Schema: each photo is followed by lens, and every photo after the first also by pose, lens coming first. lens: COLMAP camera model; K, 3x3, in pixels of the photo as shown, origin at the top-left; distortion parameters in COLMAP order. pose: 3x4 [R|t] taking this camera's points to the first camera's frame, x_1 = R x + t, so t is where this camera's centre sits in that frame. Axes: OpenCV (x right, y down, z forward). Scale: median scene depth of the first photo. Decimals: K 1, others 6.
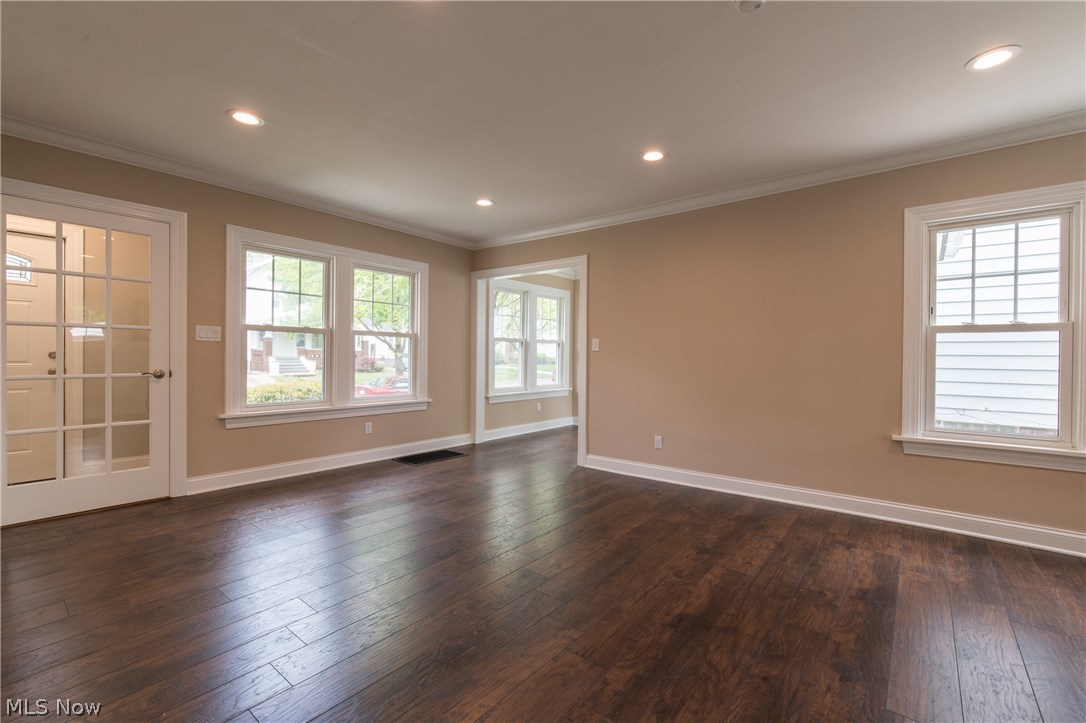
lens RADIAL K [[467.0, 0, 547.2], [0, 467.0, 361.0], [0, 0, 1]] dist [0.006600, 0.000491]
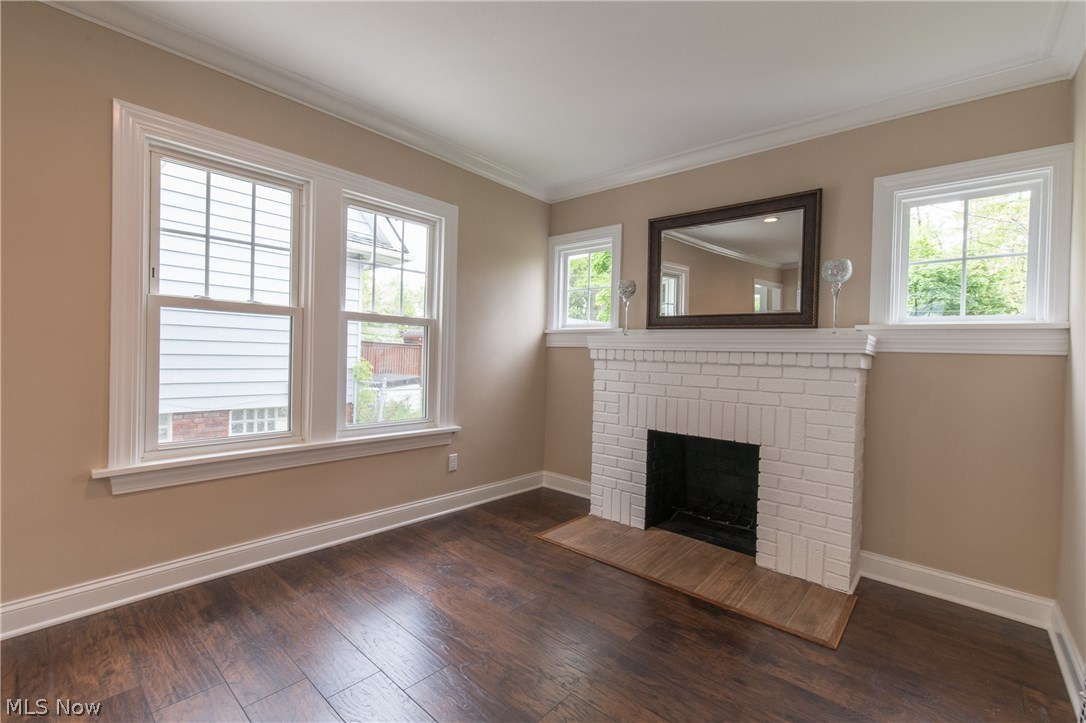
lens RADIAL K [[467.0, 0, 542.9], [0, 467.0, 360.4], [0, 0, 1]] dist [0.006600, 0.000491]
pose [[0.058333, -0.019053, 0.998115, 0.179896], [-0.016201, 0.999668, 0.020029, -0.002981], [-0.998166, -0.017339, 0.058005, 0.408189]]
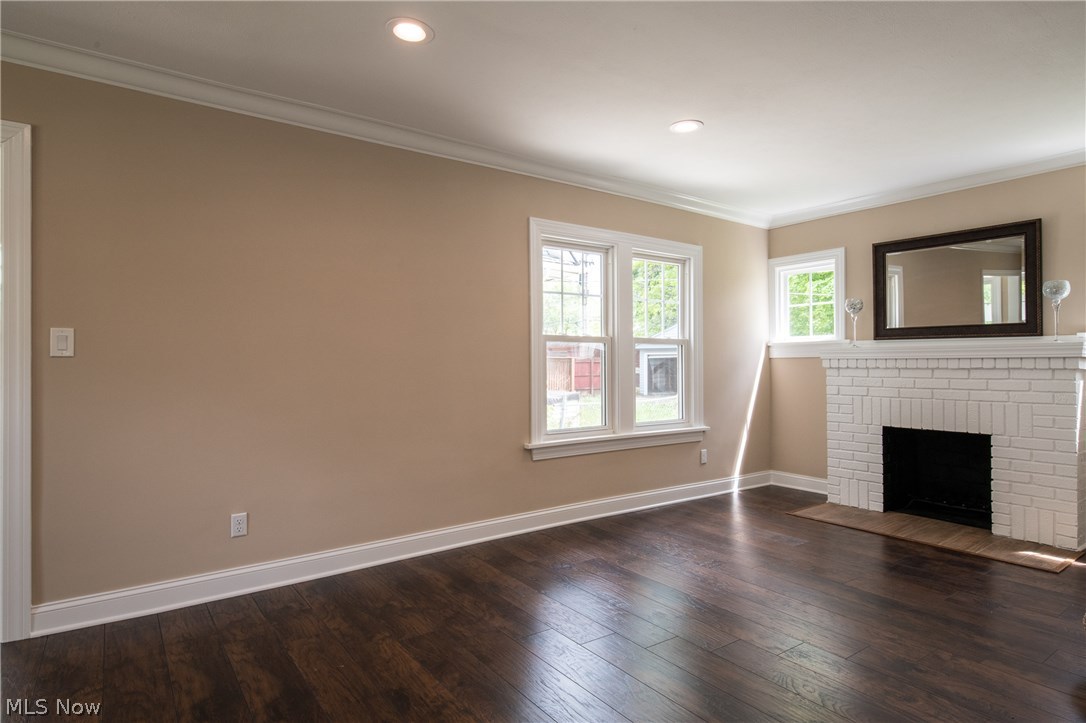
lens RADIAL K [[594.3, 0, 546.0], [0, 594.3, 359.2], [0, 0, 1]] dist [0.013046, -0.005044]
pose [[0.269188, -0.001602, 0.963086, -0.467450], [0.015279, 0.999880, -0.002607, -0.016187], [-0.962967, 0.015417, 0.269180, 0.642798]]
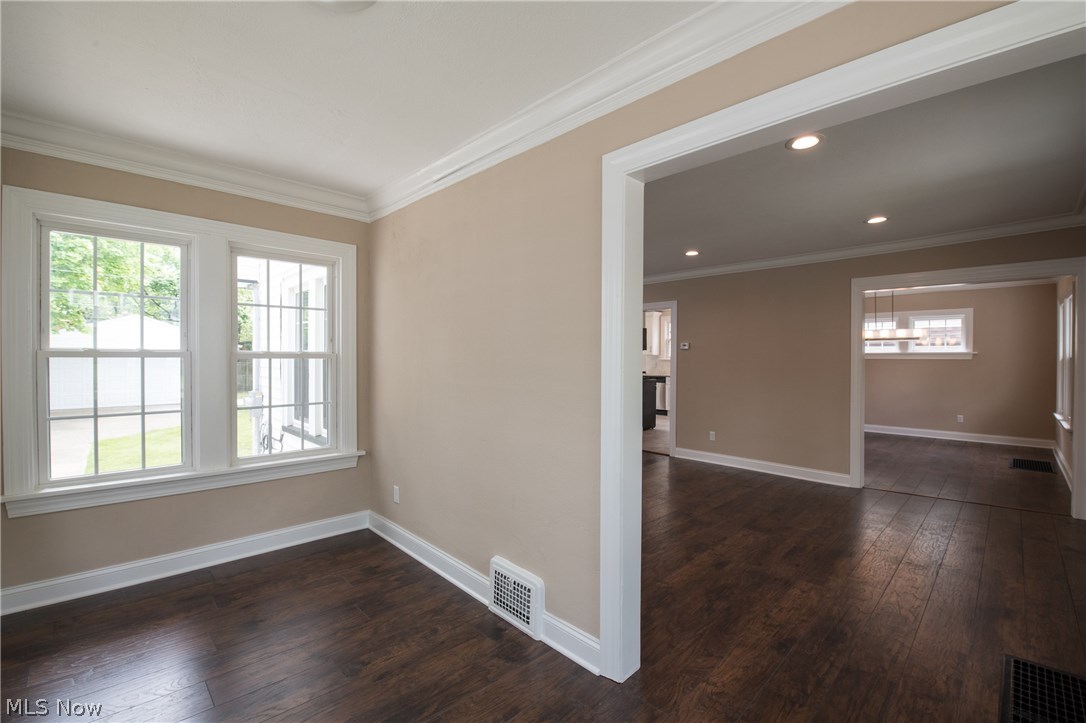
lens RADIAL K [[467.0, 0, 561.3], [0, 467.0, 357.9], [0, 0, 1]] dist [0.006600, 0.000491]
pose [[-0.994473, -0.020421, 0.102988, 0.149486], [-0.018942, 0.999703, 0.015323, -0.085881], [-0.103271, 0.013287, -0.994565, 2.205883]]
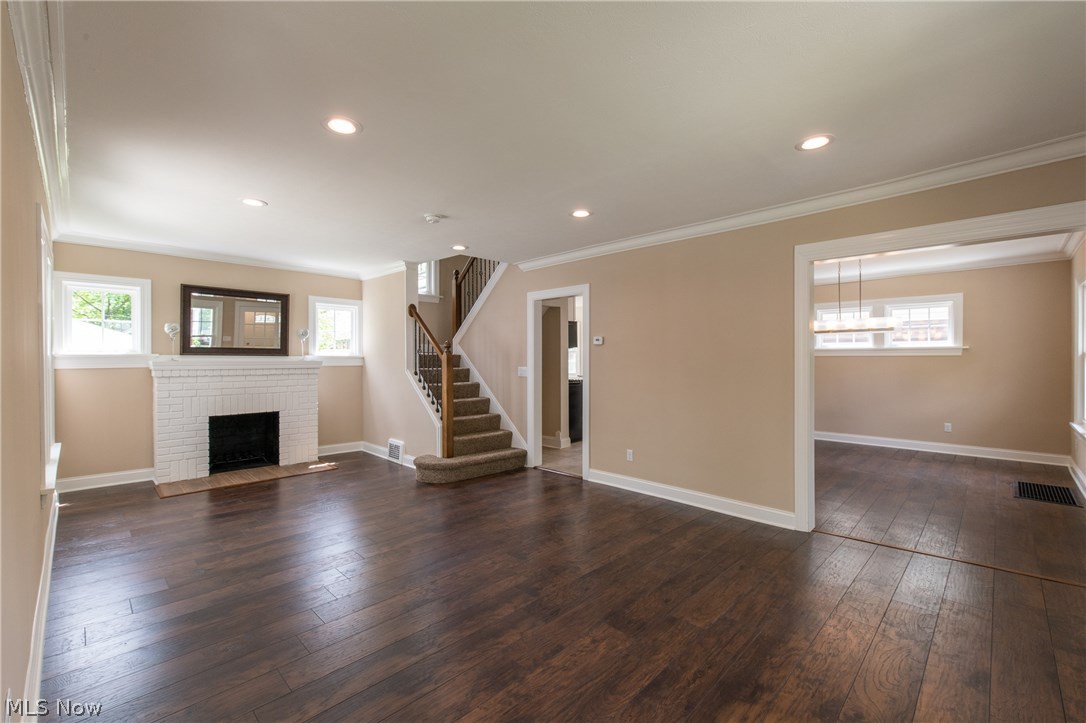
lens RADIAL K [[467.0, 0, 539.5], [0, 467.0, 359.3], [0, 0, 1]] dist [0.006600, 0.000491]
pose [[-0.993227, -0.009603, 0.115791, -0.175955], [-0.007882, 0.999852, 0.015319, -0.078235], [-0.115921, 0.014303, -0.993155, 1.741921]]
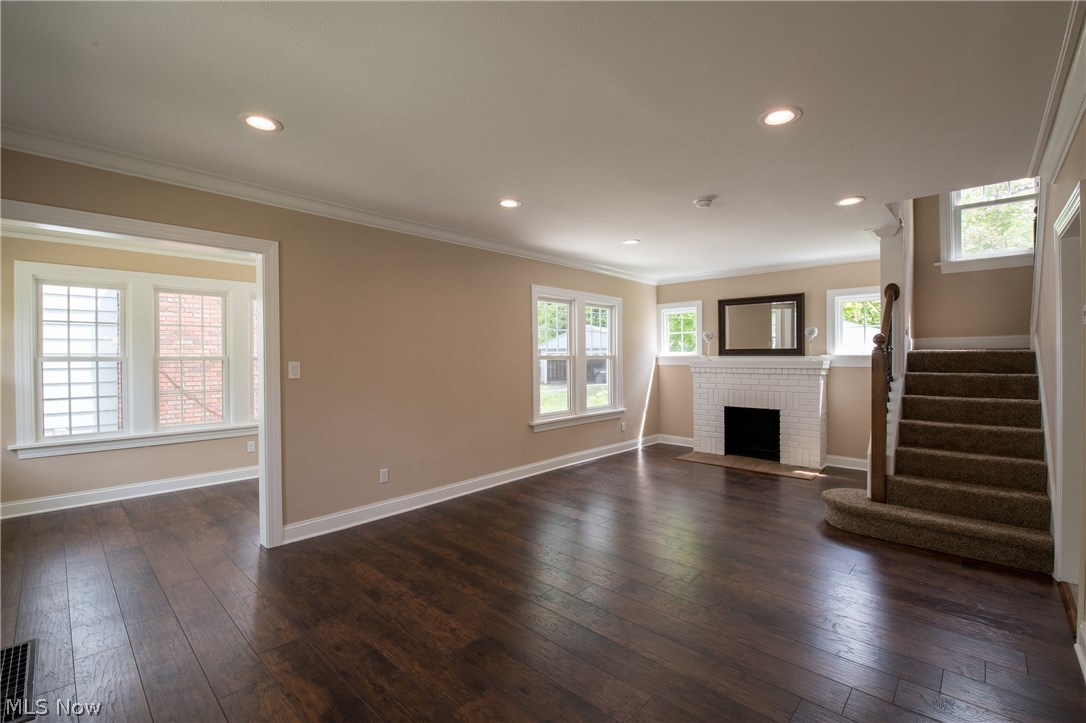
lens RADIAL K [[467.0, 0, 545.3], [0, 467.0, 359.9], [0, 0, 1]] dist [0.006600, 0.000491]
pose [[0.081794, -0.014493, 0.996544, -0.892822], [0.017782, 0.999756, 0.013080, -0.080860], [-0.996491, 0.016650, 0.082032, 0.841009]]
